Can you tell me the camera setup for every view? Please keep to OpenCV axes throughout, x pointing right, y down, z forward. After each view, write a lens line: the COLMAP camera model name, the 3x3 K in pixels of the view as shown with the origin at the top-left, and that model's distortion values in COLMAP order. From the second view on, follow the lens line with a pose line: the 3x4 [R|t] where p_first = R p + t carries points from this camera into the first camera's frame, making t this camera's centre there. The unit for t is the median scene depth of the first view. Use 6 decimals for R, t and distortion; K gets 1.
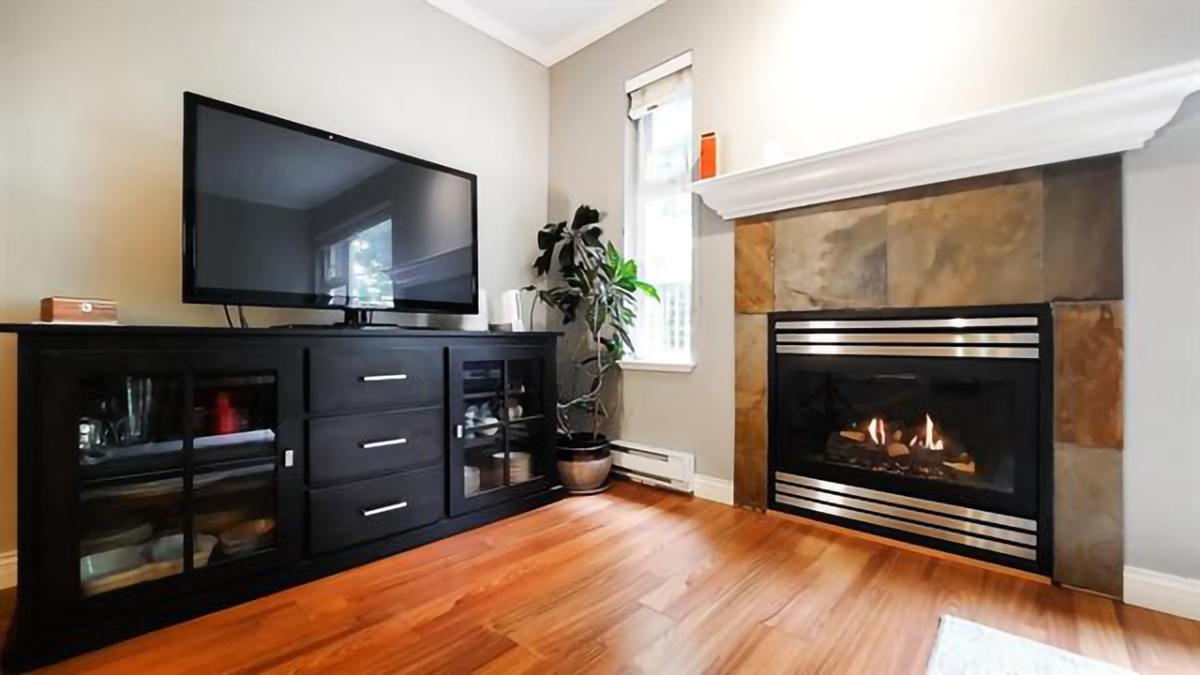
lens RADIAL K [[478.0, 0, 600.5], [0, 478.0, 337.4], [0, 0, 1]] dist [-0.015995, -0.000620]
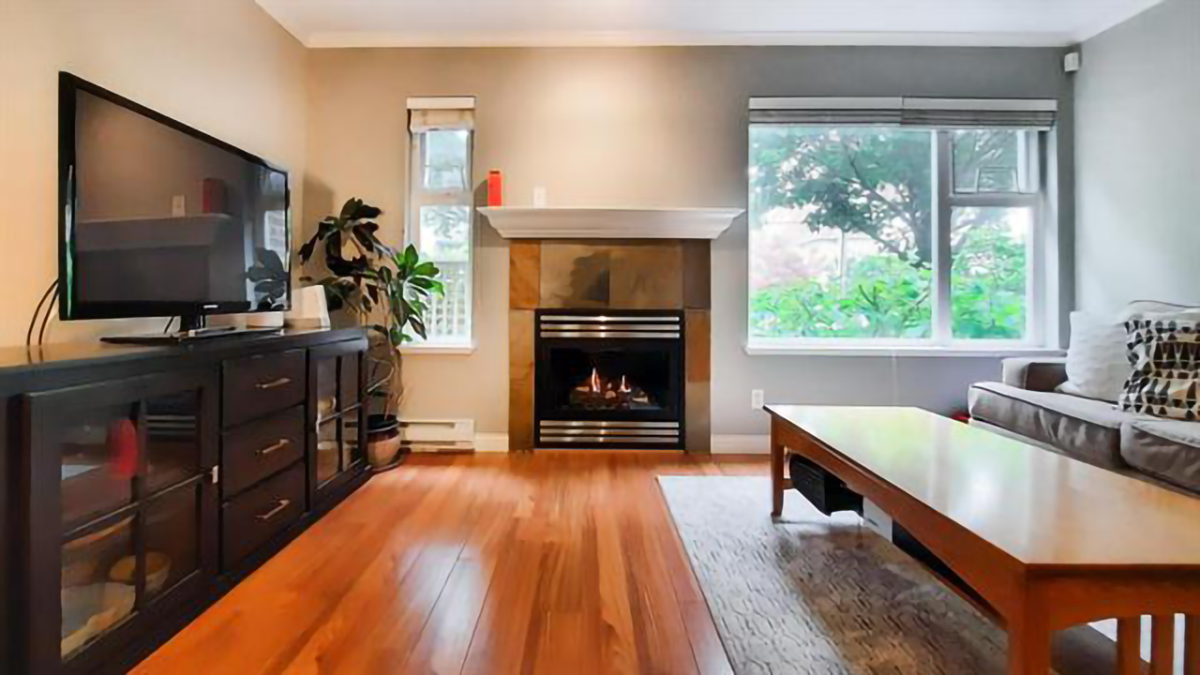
lens RADIAL K [[477.9, 0, 589.1], [0, 477.9, 301.1], [0, 0, 1]] dist [-0.018016, -0.000024]
pose [[0.752705, 0.006630, 0.658325, -0.460224], [-0.004432, 0.999978, -0.005002, -0.068768], [-0.658344, 0.000847, 0.752717, -0.167658]]
